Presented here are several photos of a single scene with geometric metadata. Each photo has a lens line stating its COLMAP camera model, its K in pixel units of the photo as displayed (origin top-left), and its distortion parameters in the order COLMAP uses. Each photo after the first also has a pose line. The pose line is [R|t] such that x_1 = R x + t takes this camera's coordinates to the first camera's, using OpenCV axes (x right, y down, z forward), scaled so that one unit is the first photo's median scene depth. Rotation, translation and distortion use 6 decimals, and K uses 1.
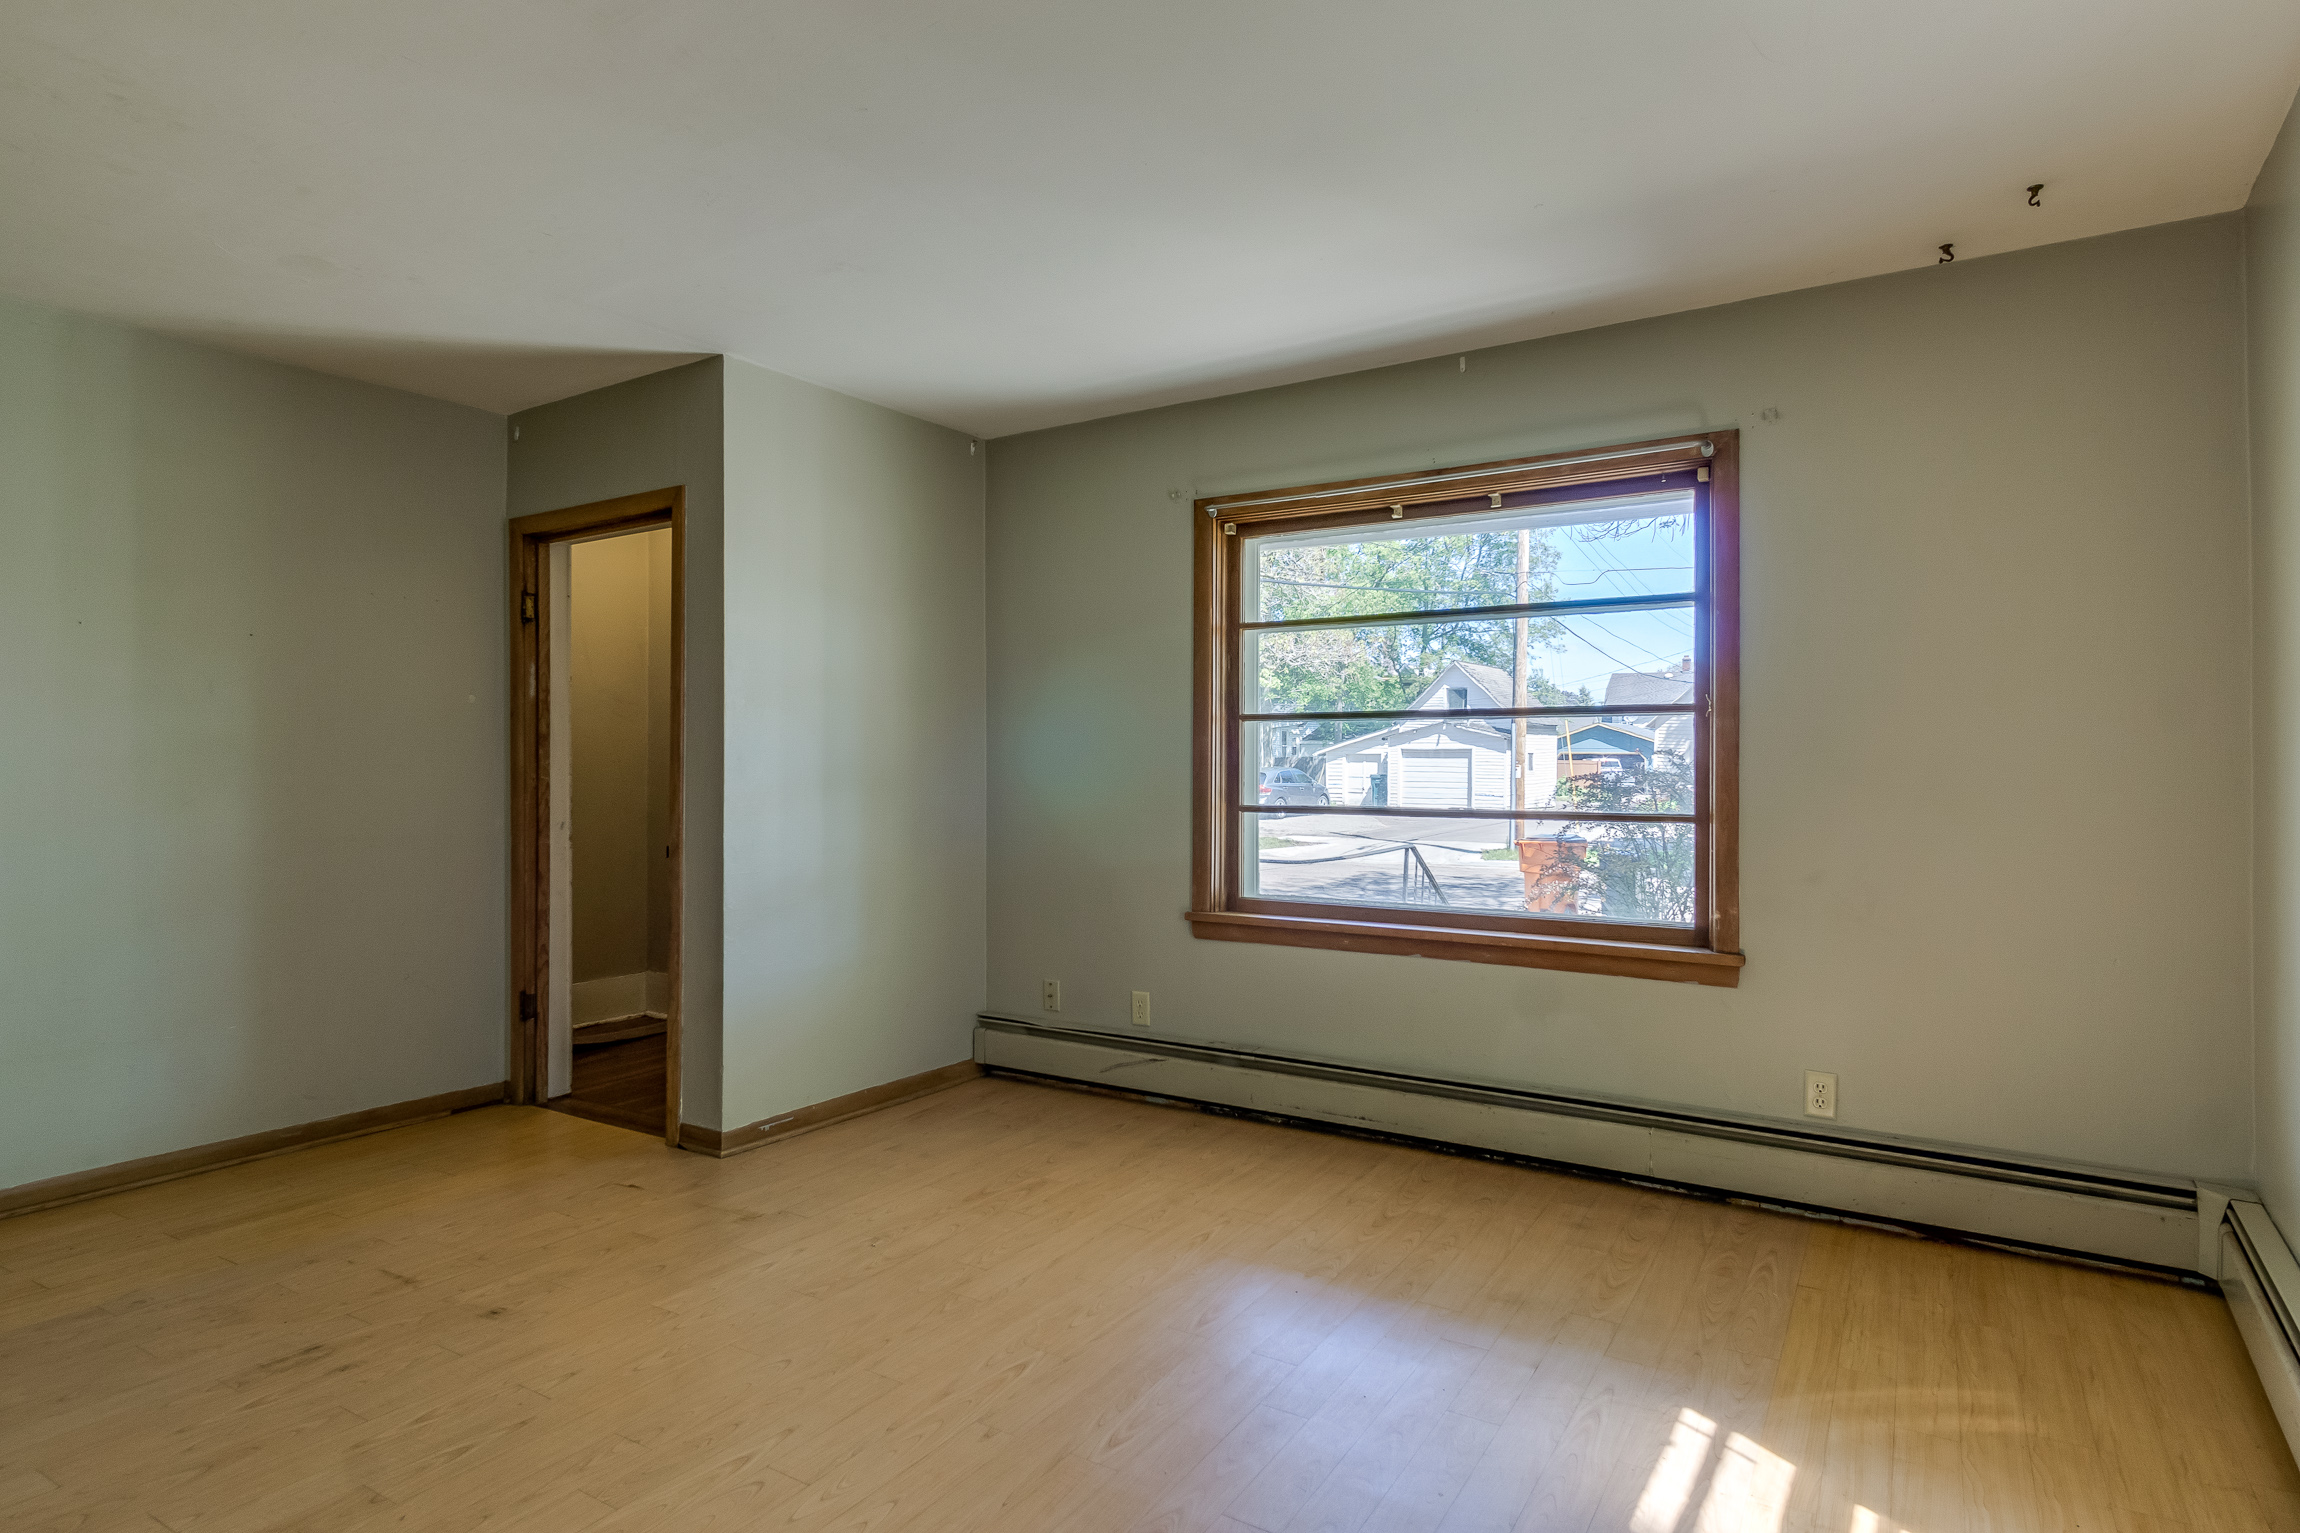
lens RADIAL K [[1282.1, 0, 1150.0], [0, 1282.1, 766.5], [0, 0, 1]] dist [0.029095, 0.001031]
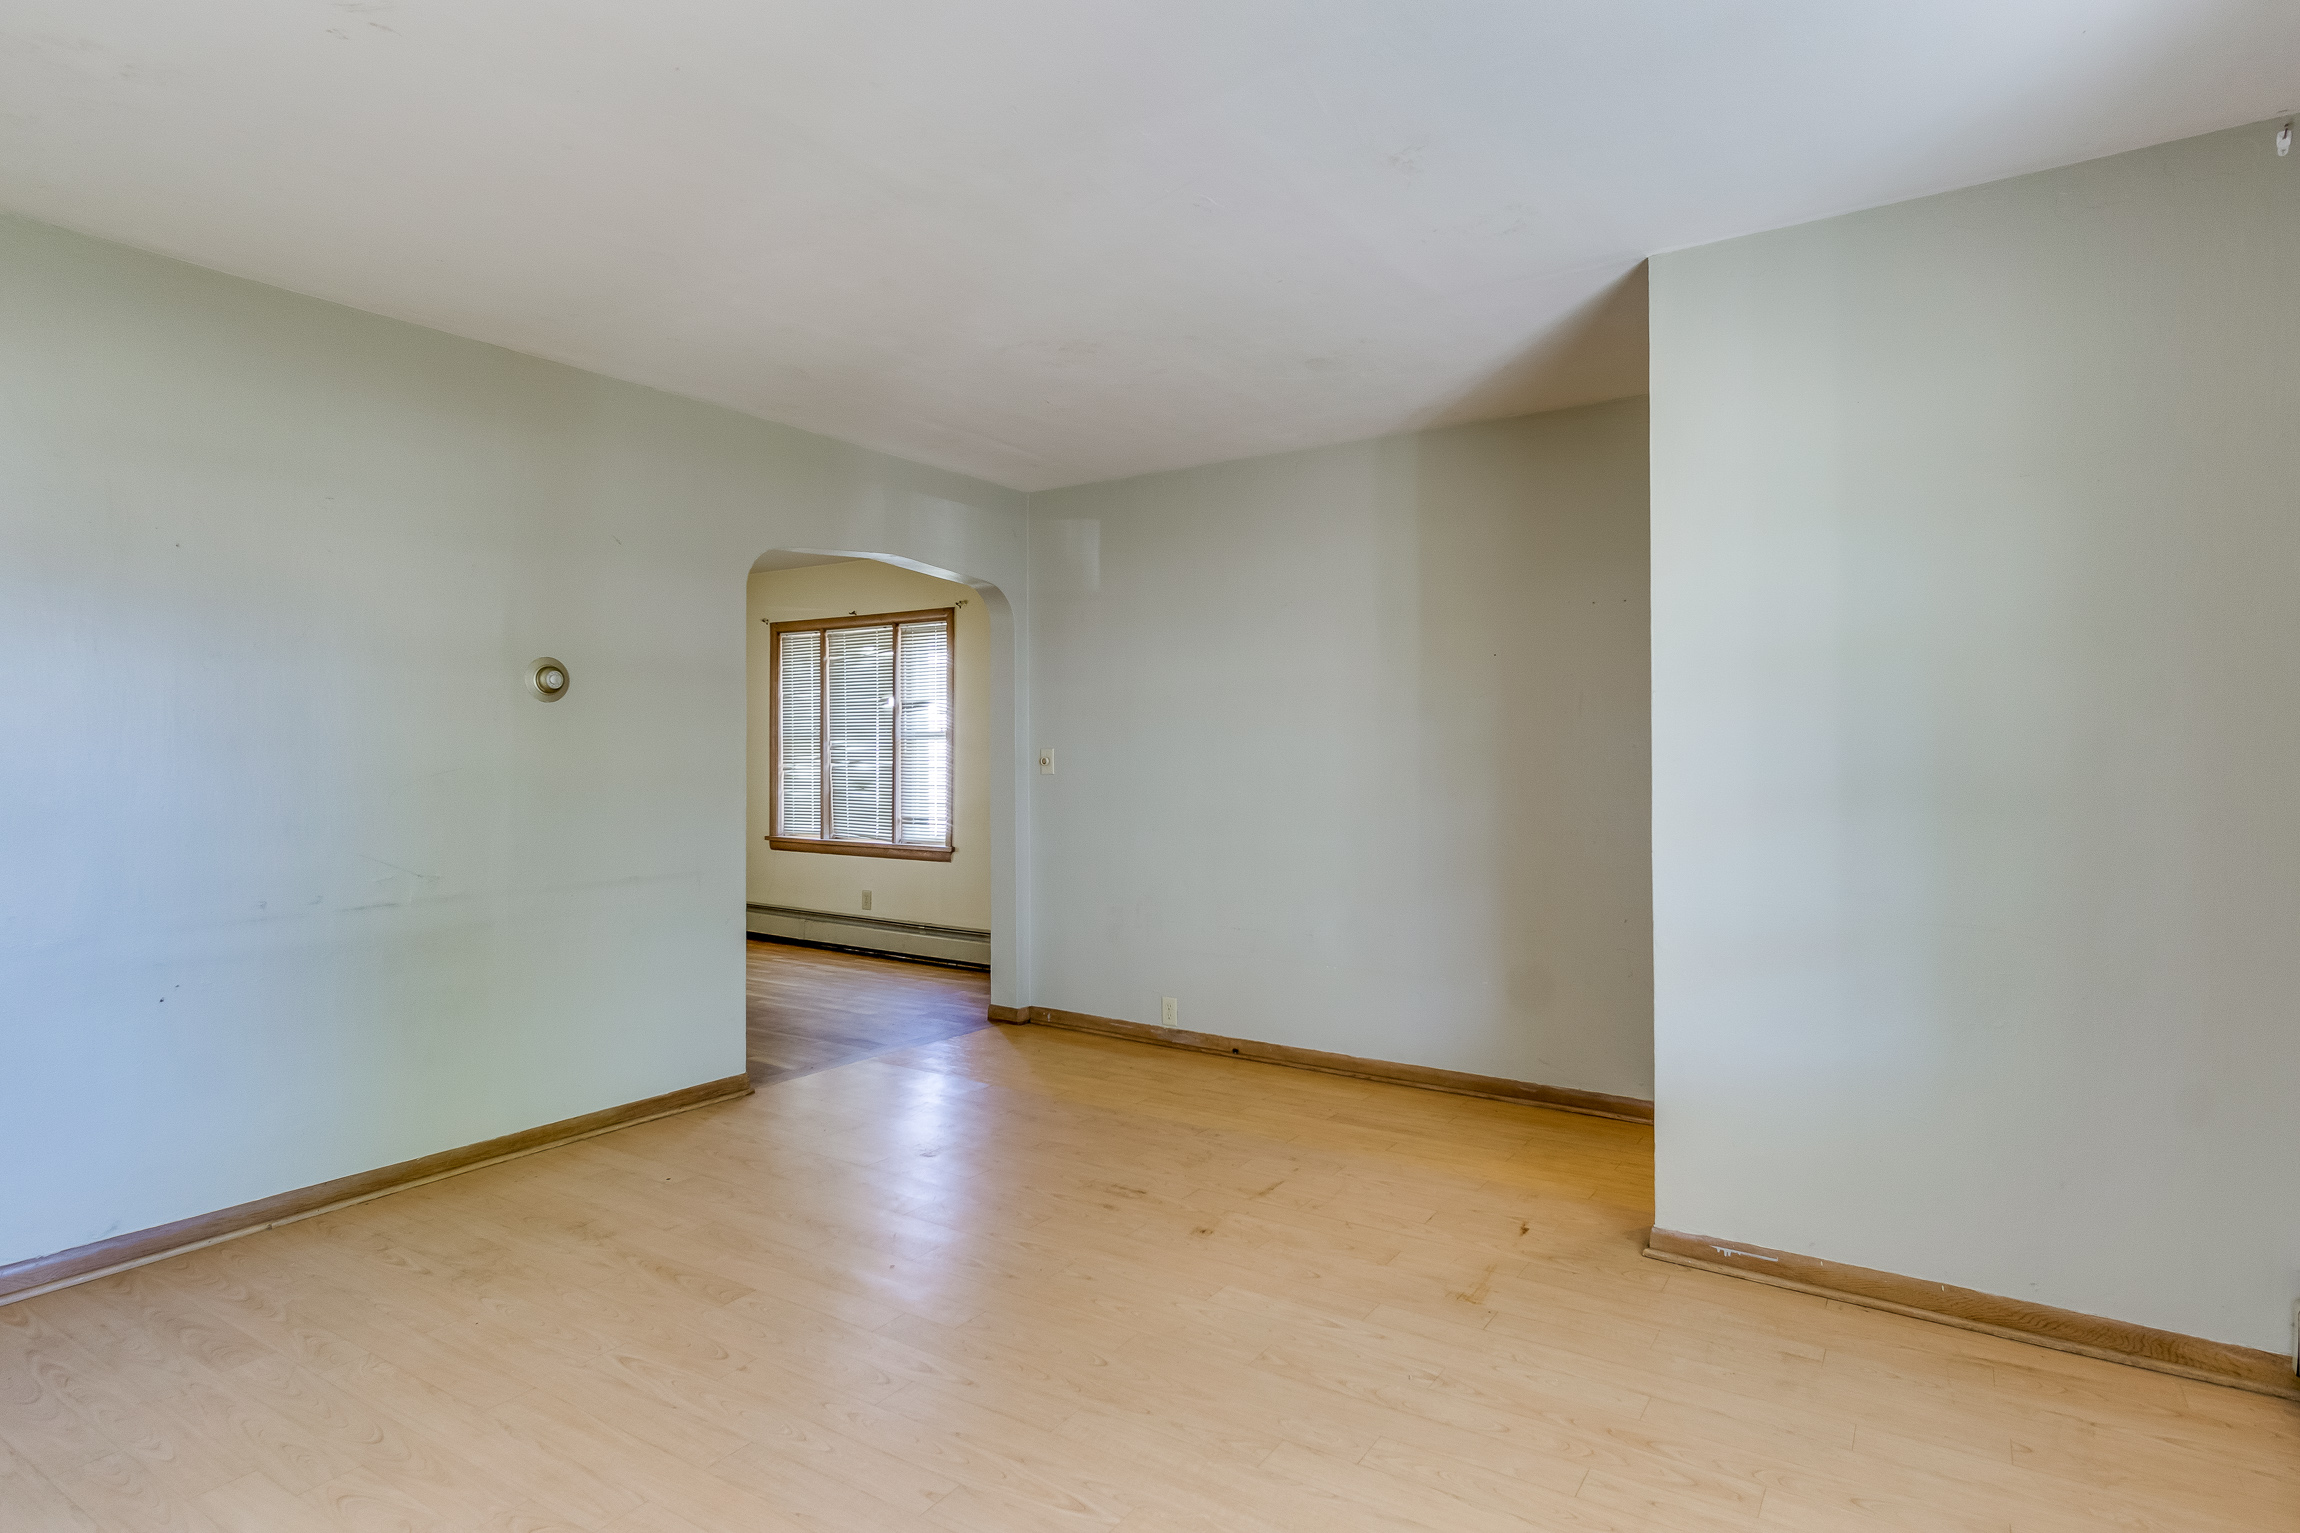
lens RADIAL K [[1282.1, 0, 1150.0], [0, 1282.1, 766.5], [0, 0, 1]] dist [0.029095, 0.001031]
pose [[-0.052359, -0.001384, -0.998627, 0.549958], [0.003874, 0.999991, -0.001589, 0.002477], [0.998621, -0.003952, -0.052353, 0.846538]]
